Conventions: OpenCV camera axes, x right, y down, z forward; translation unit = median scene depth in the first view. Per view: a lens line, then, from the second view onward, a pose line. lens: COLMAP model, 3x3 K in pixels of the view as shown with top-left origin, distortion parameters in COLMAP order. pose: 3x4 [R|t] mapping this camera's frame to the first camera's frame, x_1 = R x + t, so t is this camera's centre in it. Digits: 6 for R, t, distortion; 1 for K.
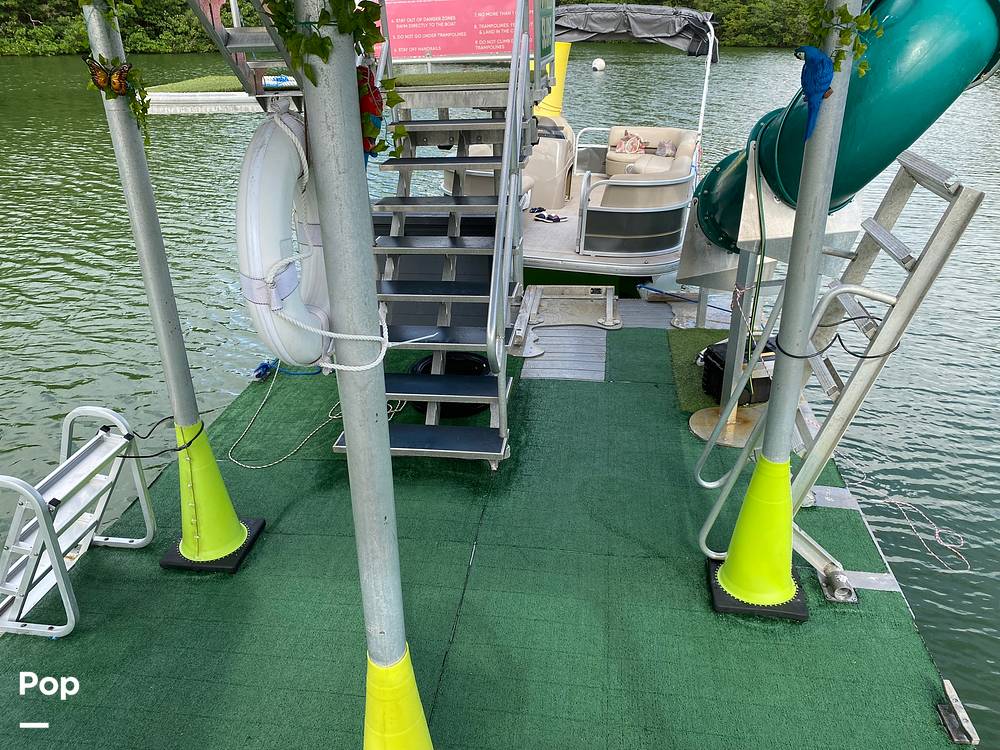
lens RADIAL K [[774.9, 0, 500.0], [0, 774.9, 375.0], [0, 0, 1]] dist [0.003704, -0.004550]
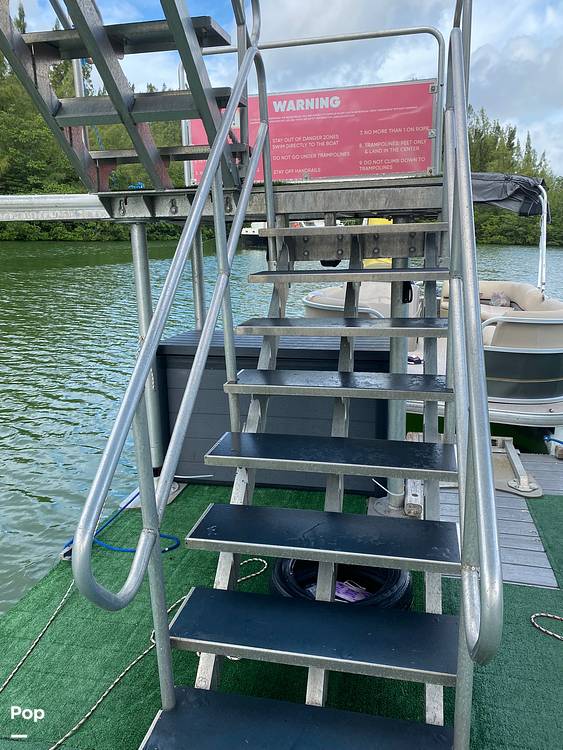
lens RADIAL K [[581.2, 0, 281.5], [0, 581.2, 375.0], [0, 0, 1]] dist [0.003704, -0.004550]
pose [[0.996165, 0.025371, -0.083733, -0.070209], [-0.040243, 0.982656, -0.181020, -0.073808], [0.077688, 0.183696, 0.979908, 0.449226]]
